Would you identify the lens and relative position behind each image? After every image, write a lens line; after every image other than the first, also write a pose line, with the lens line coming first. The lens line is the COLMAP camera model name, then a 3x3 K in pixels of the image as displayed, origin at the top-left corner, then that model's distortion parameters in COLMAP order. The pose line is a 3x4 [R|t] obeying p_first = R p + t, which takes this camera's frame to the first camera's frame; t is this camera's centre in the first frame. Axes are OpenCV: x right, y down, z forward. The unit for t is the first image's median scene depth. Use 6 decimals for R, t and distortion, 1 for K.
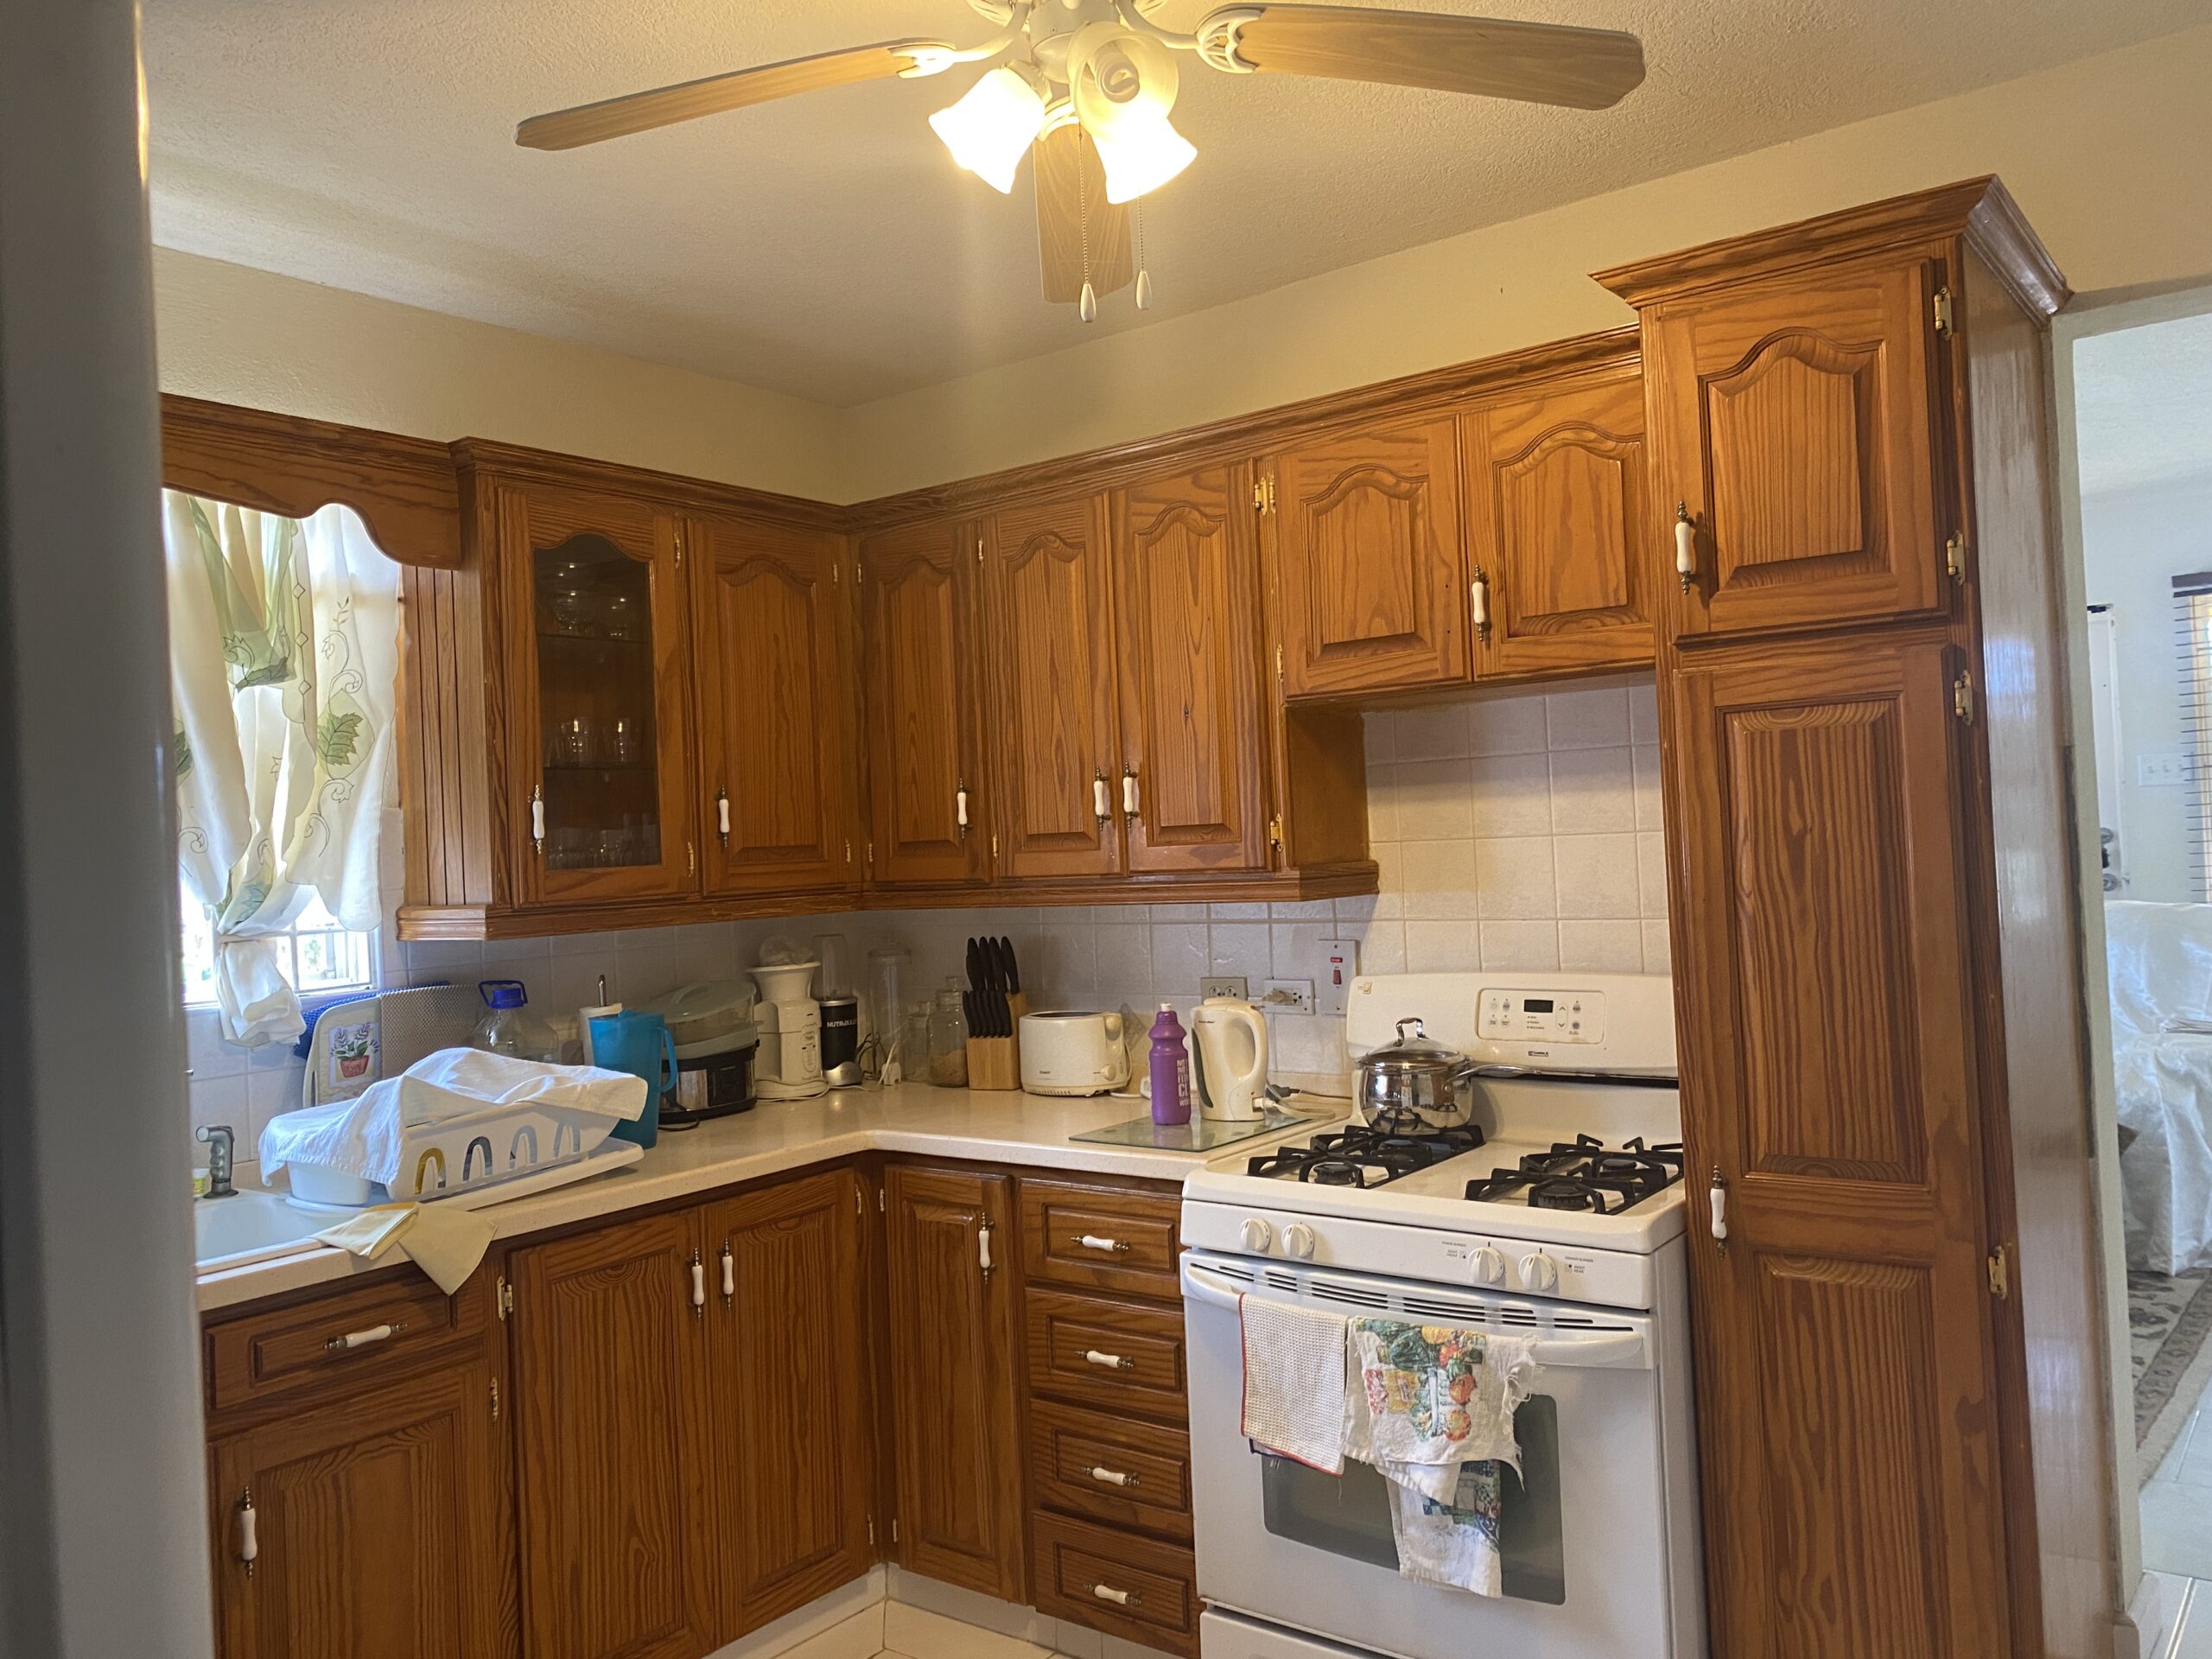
lens RADIAL K [[1686.8, 0, 1127.0], [0, 1686.8, 822.3], [0, 0, 1]] dist [0.029653, -0.030052]
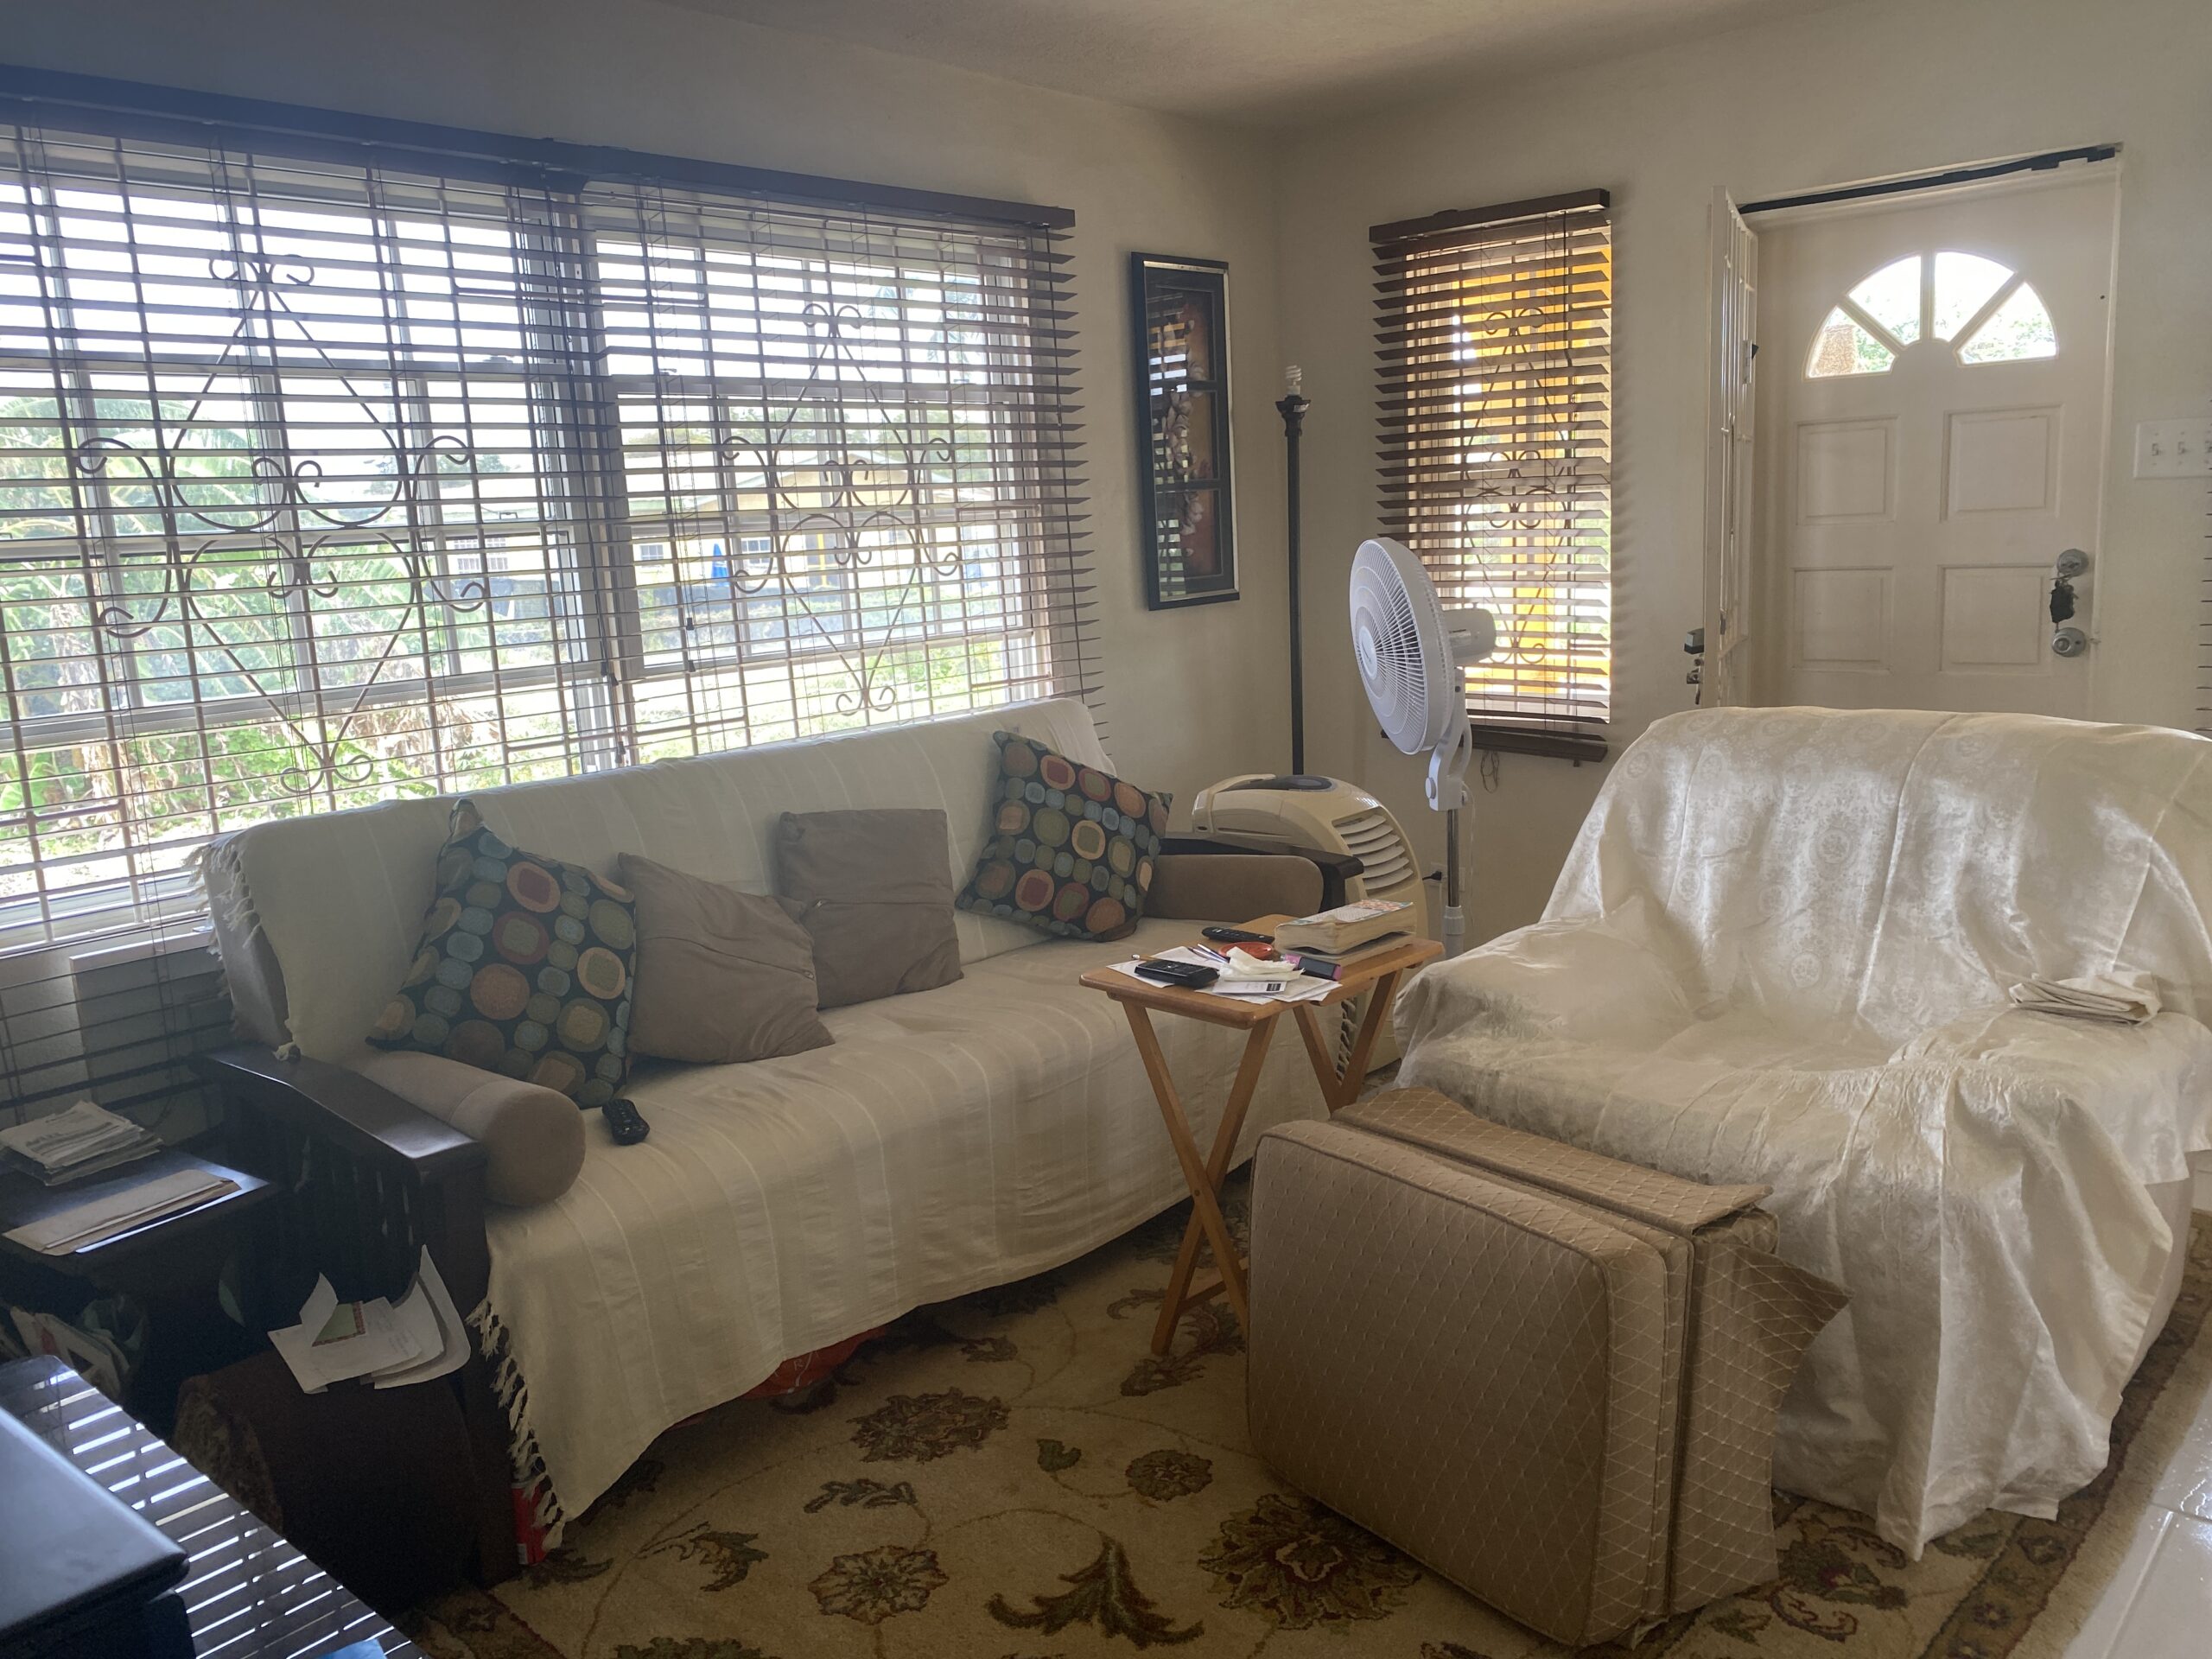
lens RADIAL K [[1686.8, 0, 1105.8], [0, 1686.8, 828.2], [0, 0, 1]] dist [0.029653, -0.030052]
pose [[0.996943, 0.020916, -0.075279, 0.362377], [-0.005580, 0.980101, 0.198422, -0.021134], [0.077931, -0.197395, 0.977221, 0.480973]]
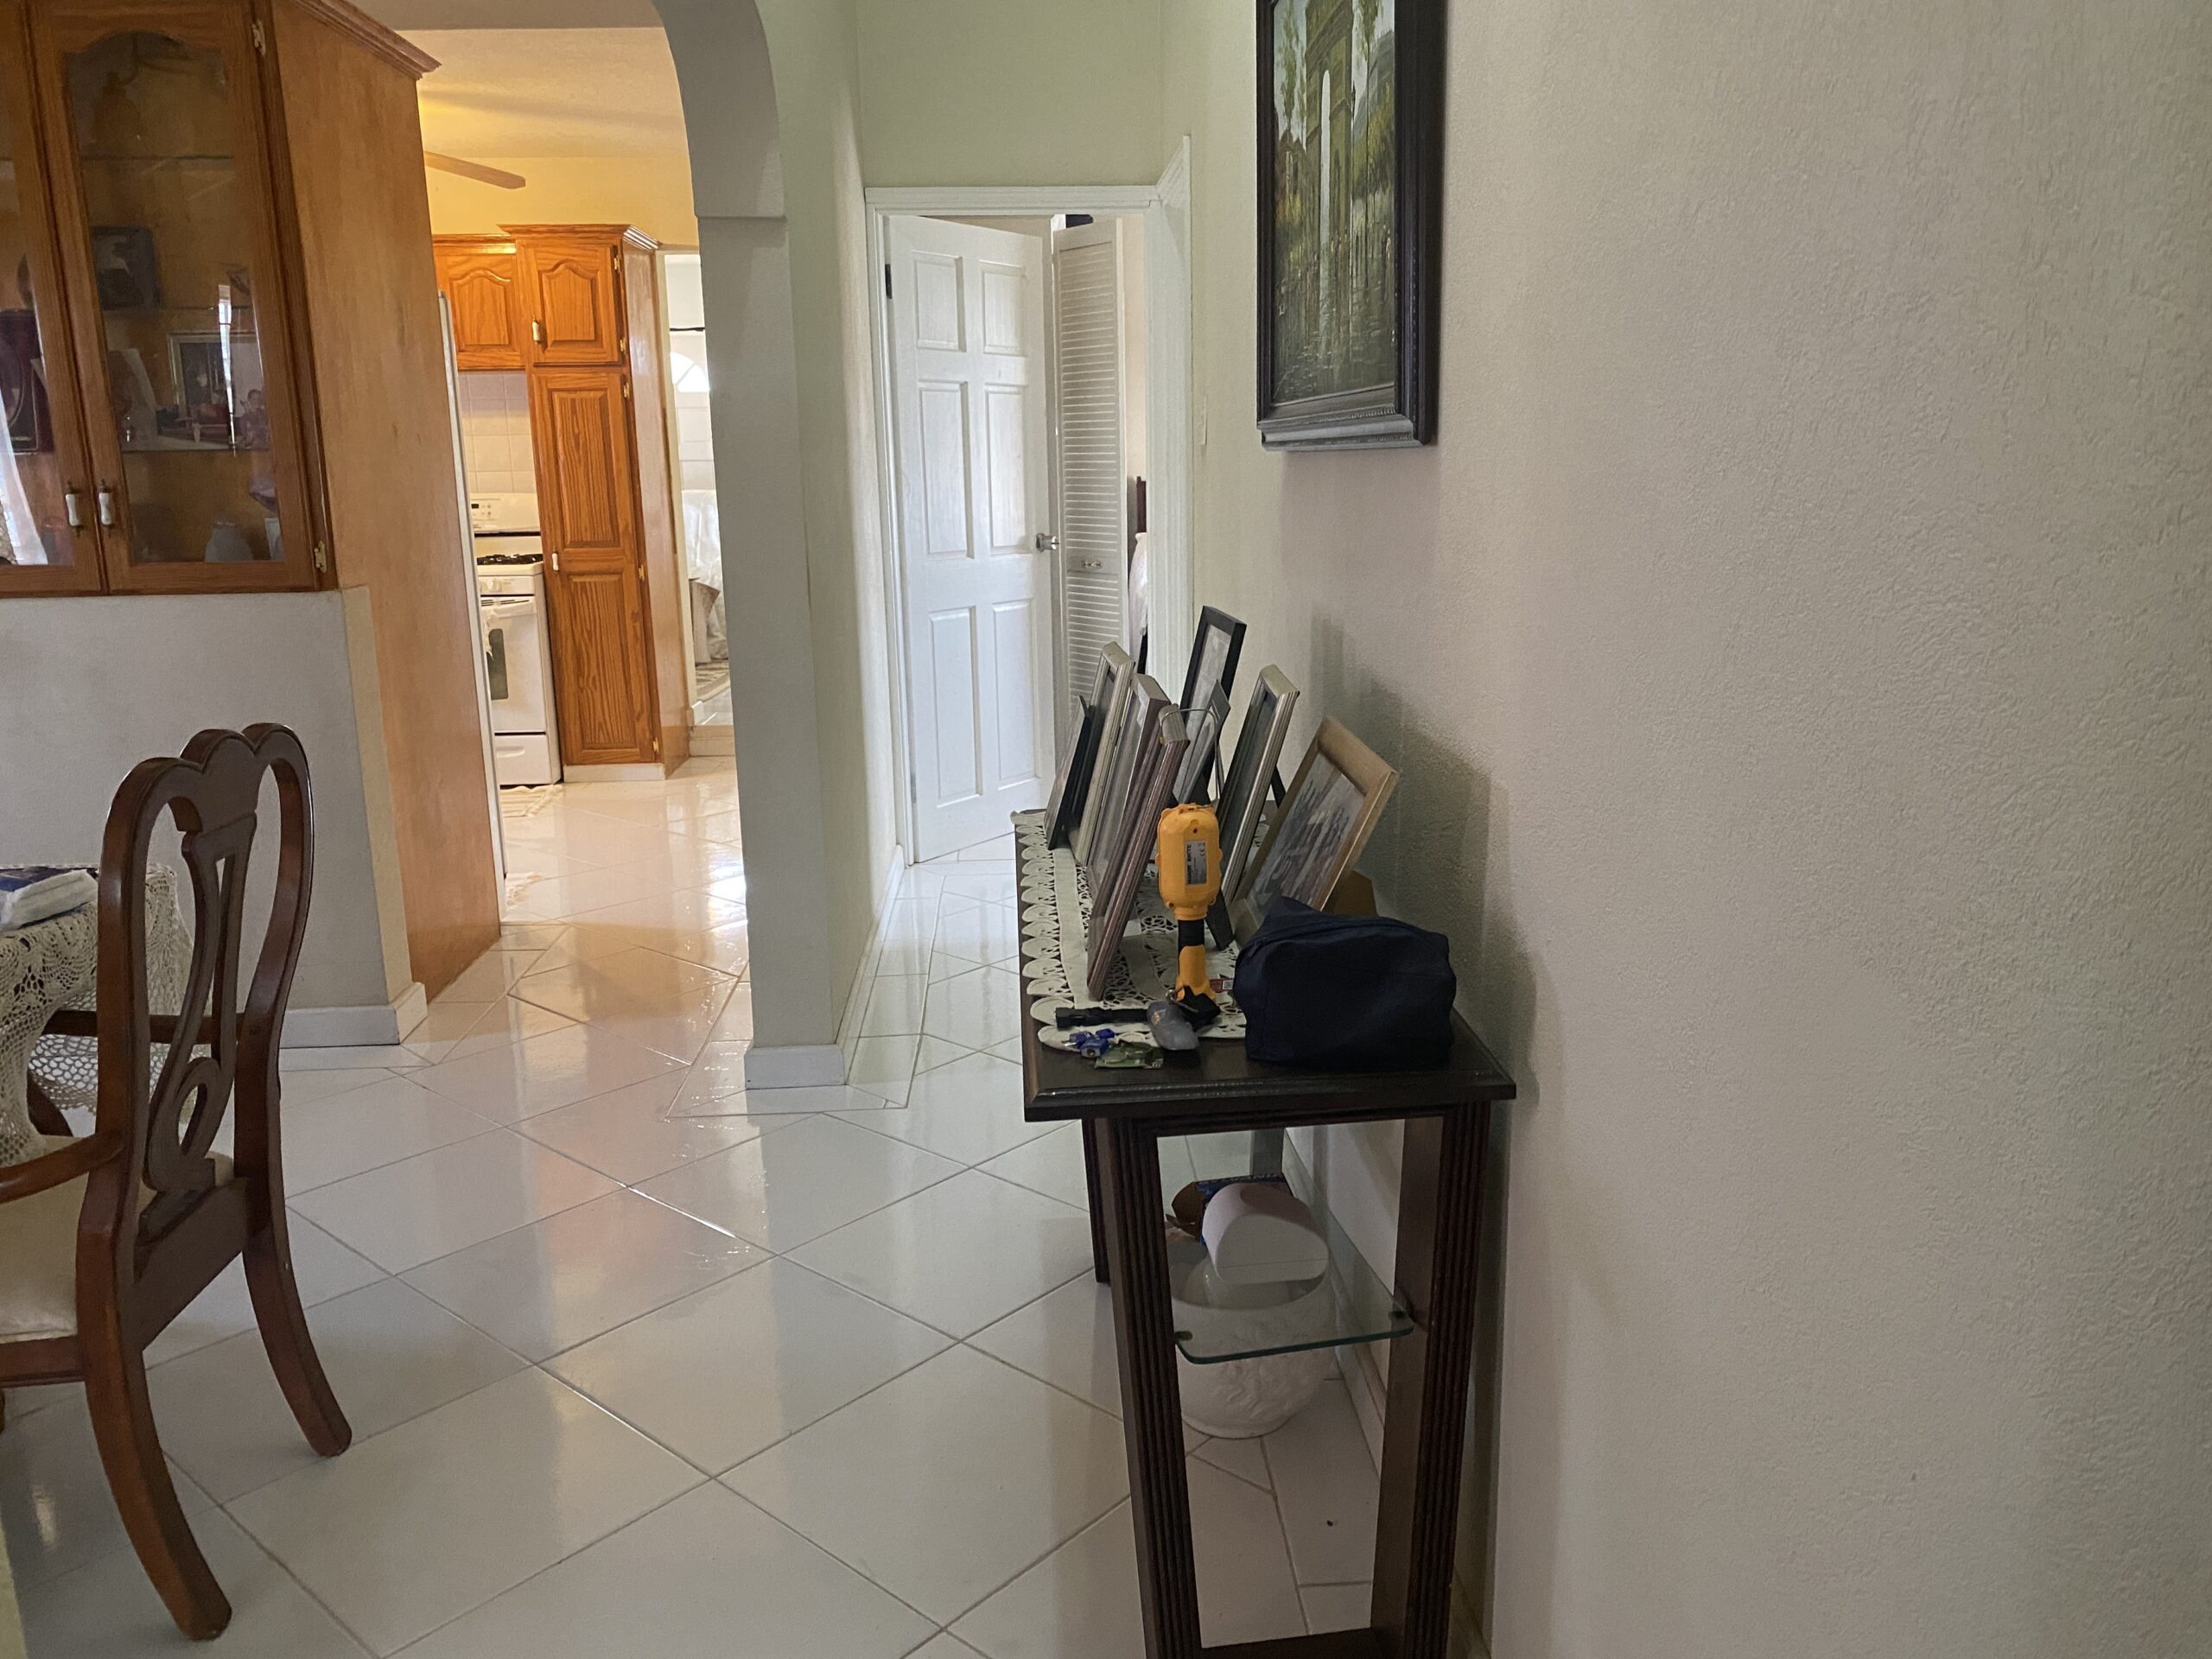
lens RADIAL K [[1686.8, 0, 1116.2], [0, 1686.8, 814.9], [0, 0, 1]] dist [0.029653, -0.030052]
pose [[0.760568, -0.098882, 0.641684, -0.866530], [-0.027224, 0.982608, 0.183685, 0.092528], [-0.648687, -0.157174, 0.744649, -1.953352]]
